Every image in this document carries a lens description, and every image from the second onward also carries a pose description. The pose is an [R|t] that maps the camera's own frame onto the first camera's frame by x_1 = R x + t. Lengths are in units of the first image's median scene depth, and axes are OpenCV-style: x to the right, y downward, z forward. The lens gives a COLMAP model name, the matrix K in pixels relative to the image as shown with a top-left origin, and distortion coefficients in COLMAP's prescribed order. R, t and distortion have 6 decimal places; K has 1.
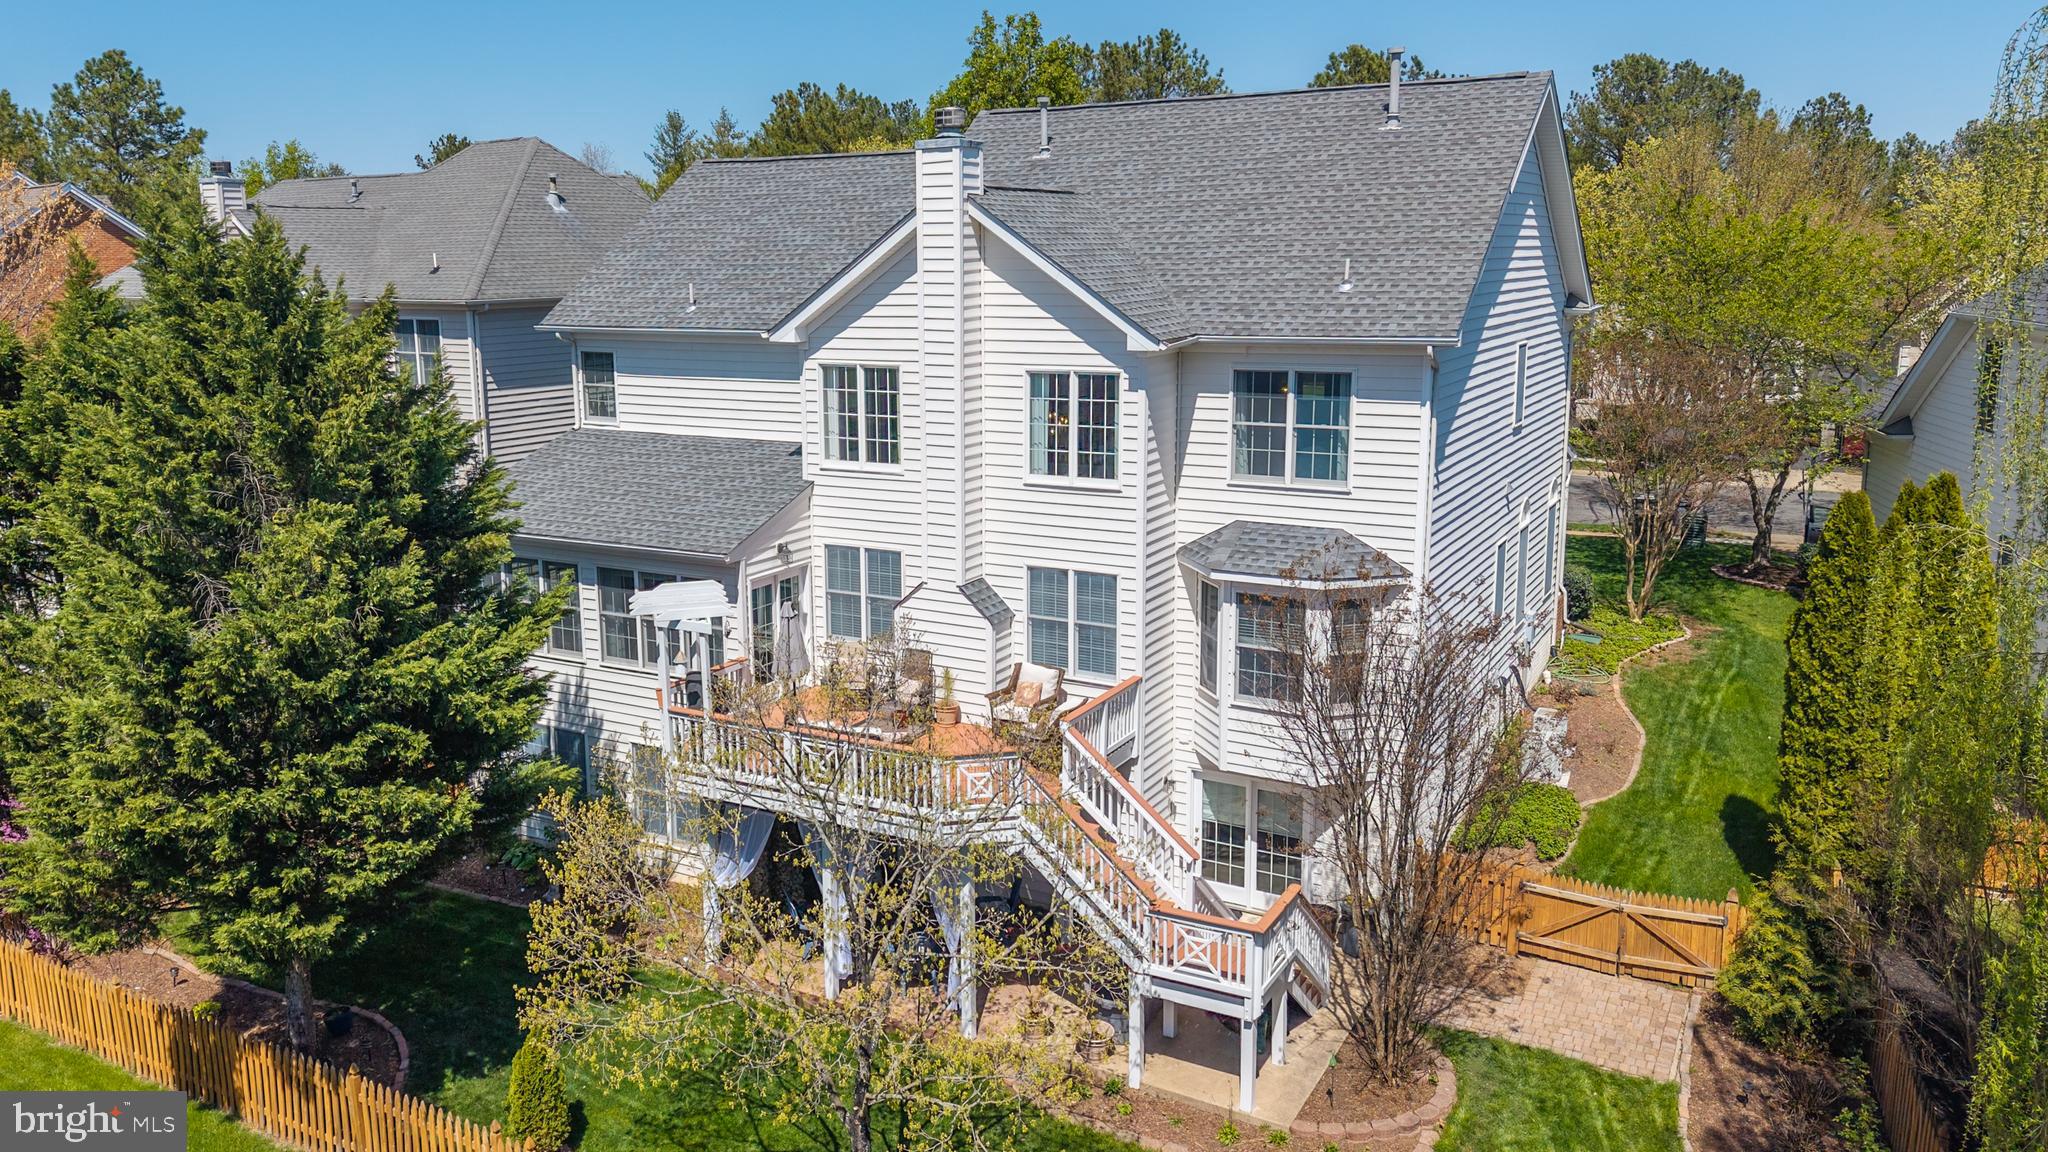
lens RADIAL K [[1420.0, 0, 944.8], [0, 1420.0, 544.3], [0, 0, 1]] dist [0.058156, -0.093785]
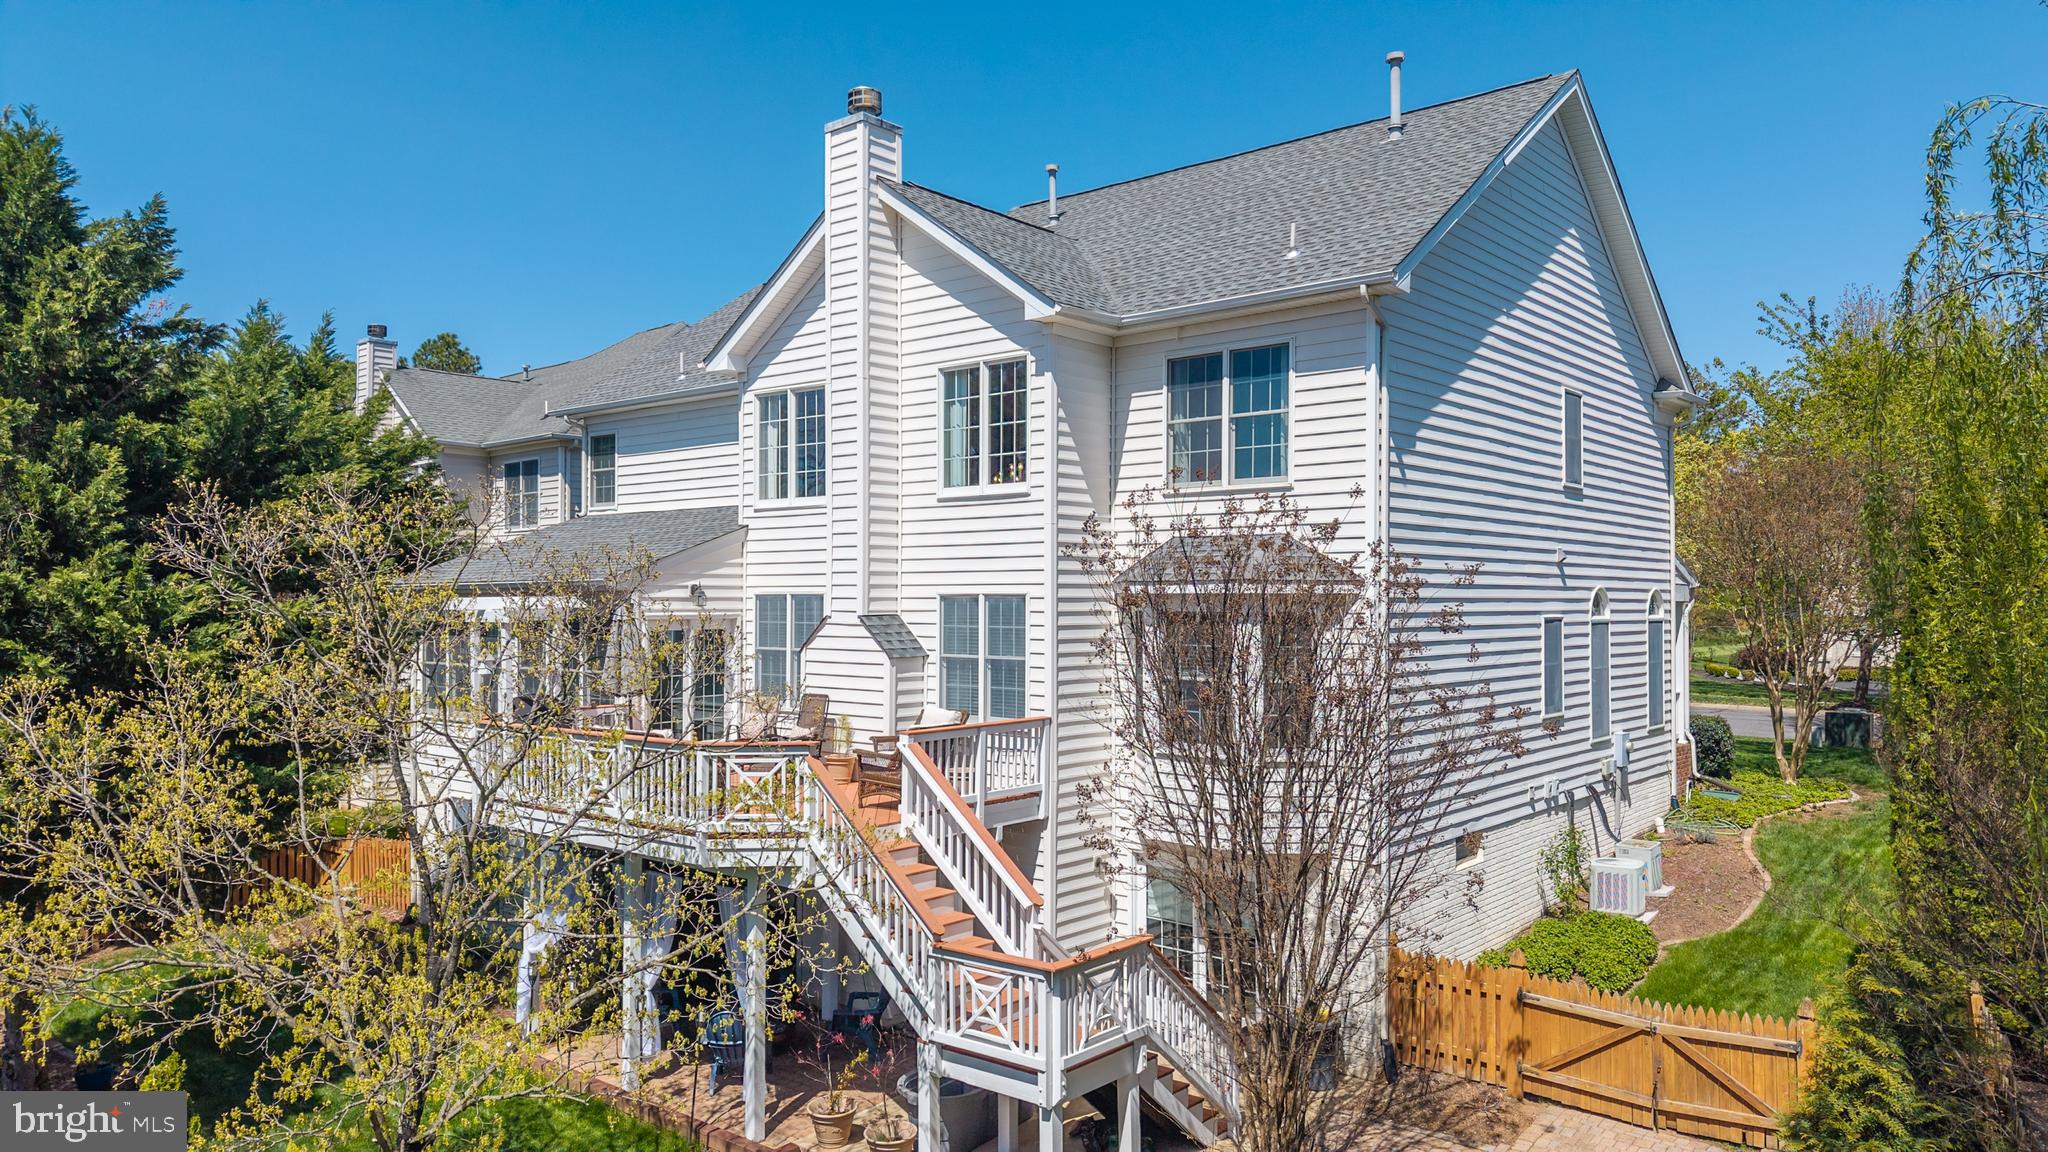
lens RADIAL K [[1309.0, 0, 1030.8], [0, 1309.0, 568.5], [0, 0, 1]] dist [0.063787, -0.065557]
pose [[0.989881, 0.014757, -0.141131, 0.233527], [-0.042126, 0.980300, -0.192967, 0.156205], [0.135503, 0.196960, 0.971002, 0.243362]]
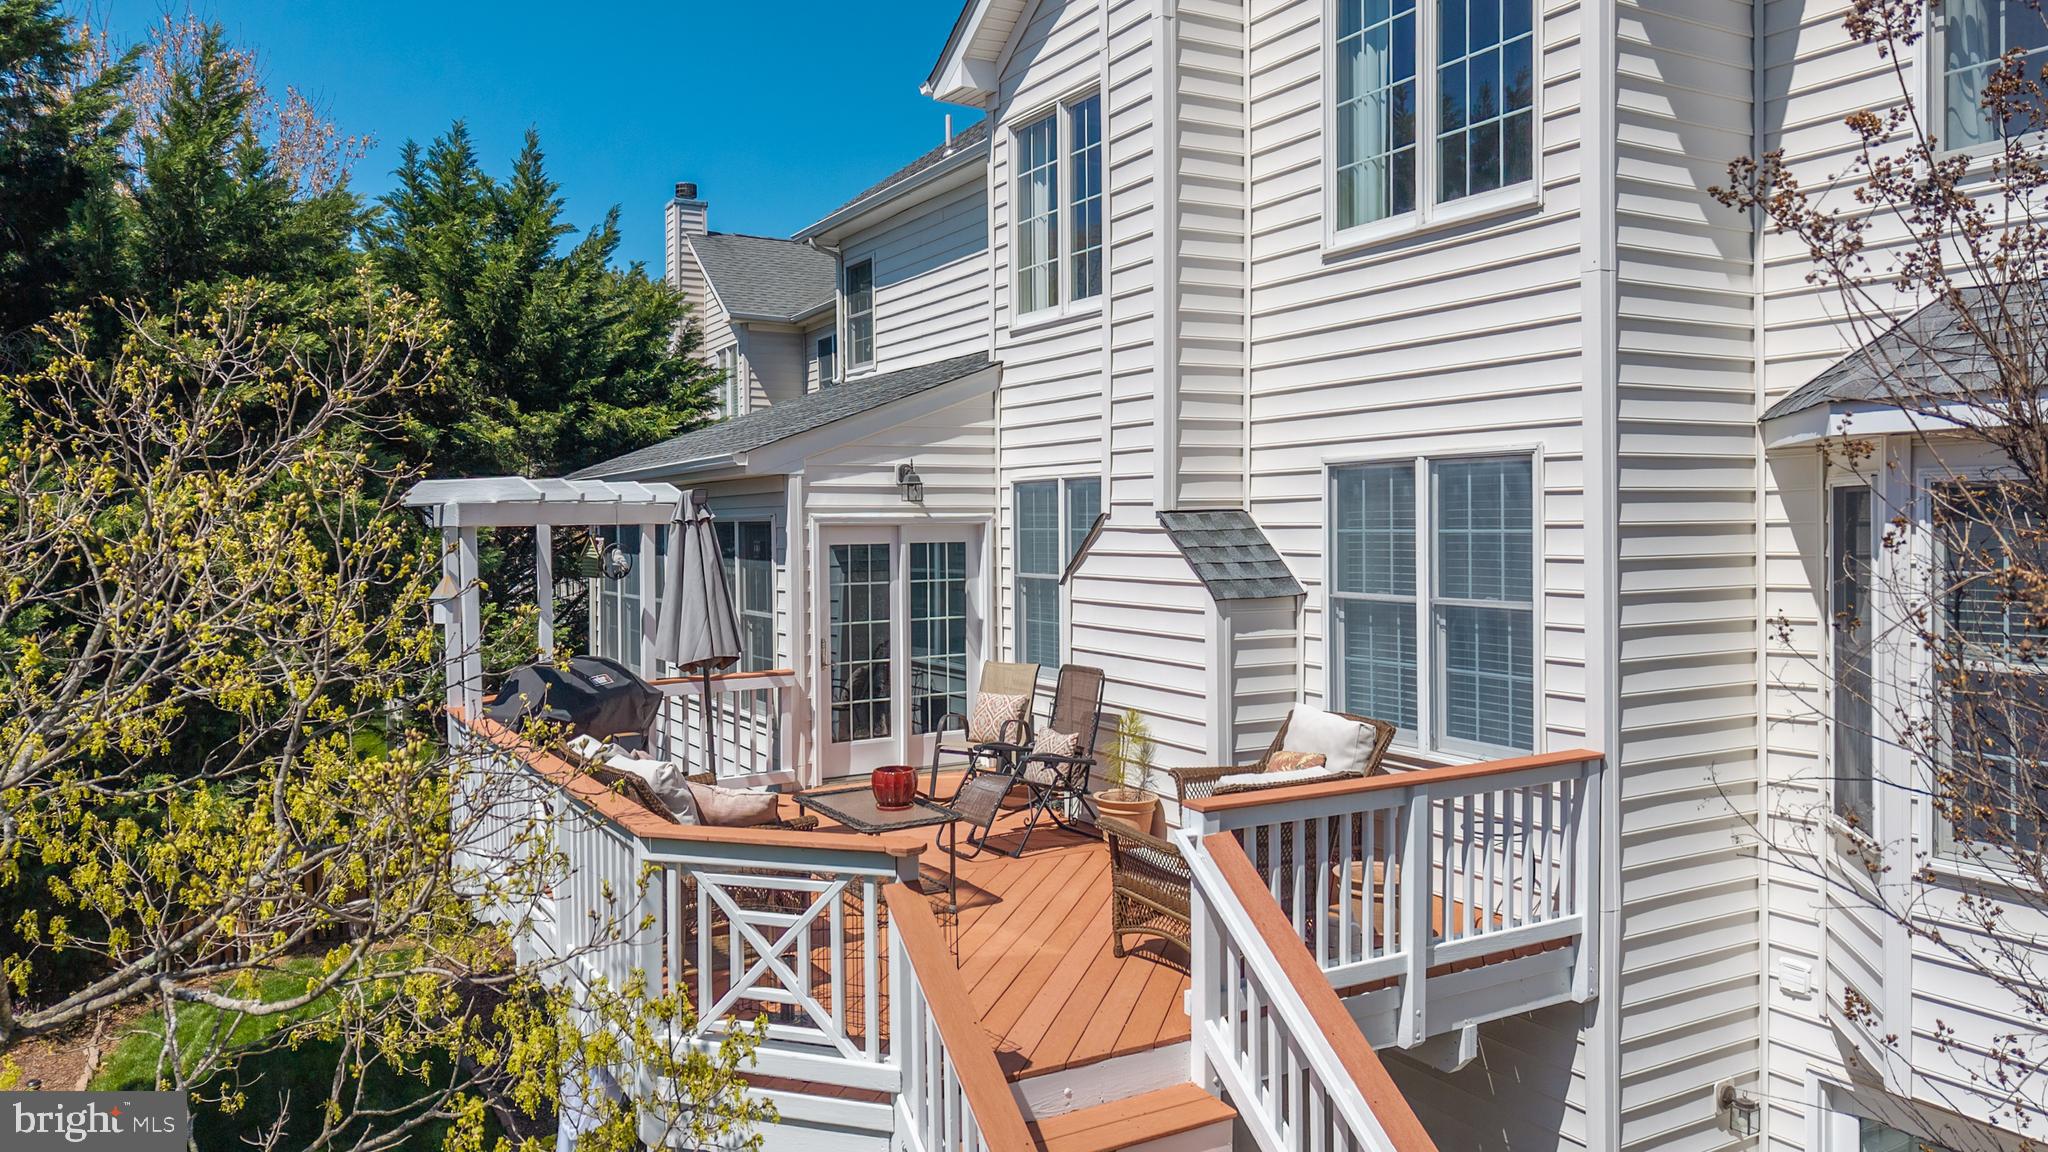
lens RADIAL K [[1420.0, 0, 944.8], [0, 1420.0, 544.3], [0, 0, 1]] dist [0.058156, -0.093785]
pose [[0.864513, 0.014906, -0.502390, 0.173008], [-0.088096, 0.988580, -0.122266, 0.099437], [0.494830, 0.149959, 0.855953, 0.632882]]
